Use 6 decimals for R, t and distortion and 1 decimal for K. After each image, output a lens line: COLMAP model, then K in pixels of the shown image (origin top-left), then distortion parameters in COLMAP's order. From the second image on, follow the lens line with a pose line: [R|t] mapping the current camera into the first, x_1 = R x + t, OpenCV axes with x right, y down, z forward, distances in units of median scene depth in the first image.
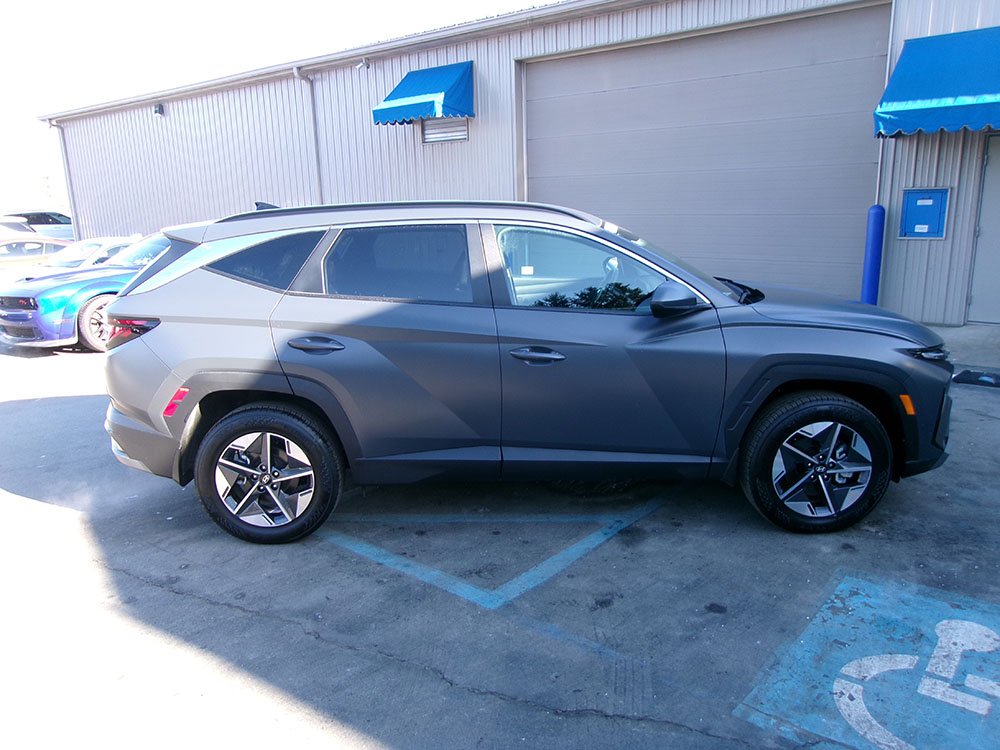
lens RADIAL K [[744.3, 0, 500.0], [0, 744.3, 375.0], [0, 0, 1]] dist [-0.017123, 0.011159]
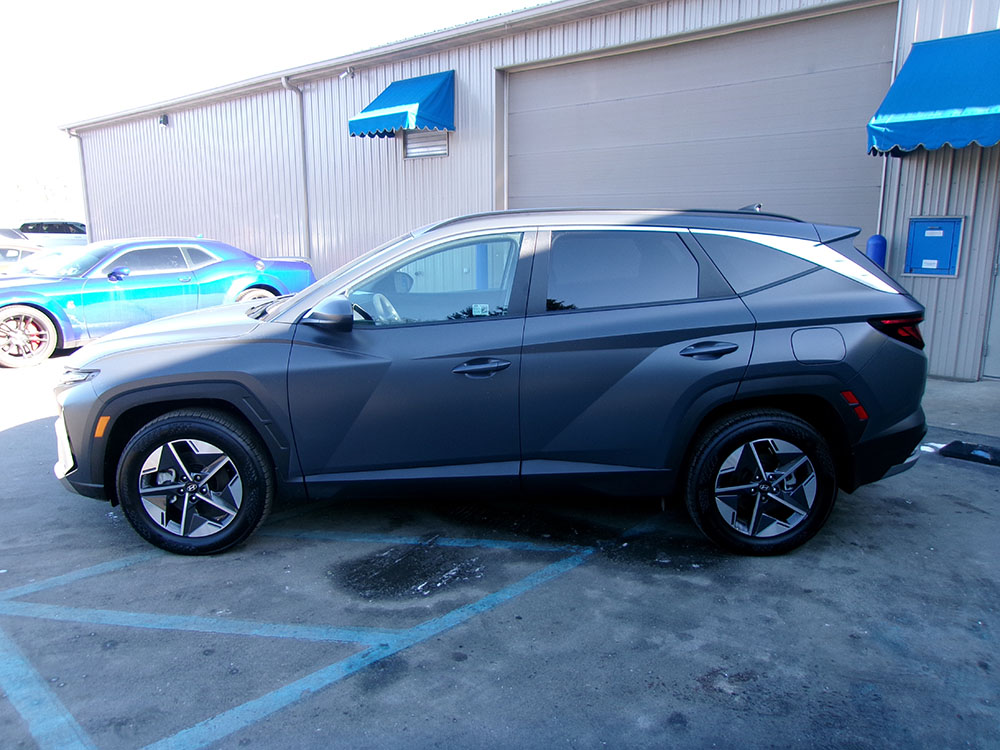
lens RADIAL K [[743.3, 0, 500.0], [0, 743.3, 375.0], [0, 0, 1]] dist [-0.002947, -0.002892]
pose [[0.996863, 0.043771, -0.065936, 0.102172], [-0.045944, 0.998437, -0.031812, -0.015675], [0.064441, 0.034742, 0.997317, 0.091898]]
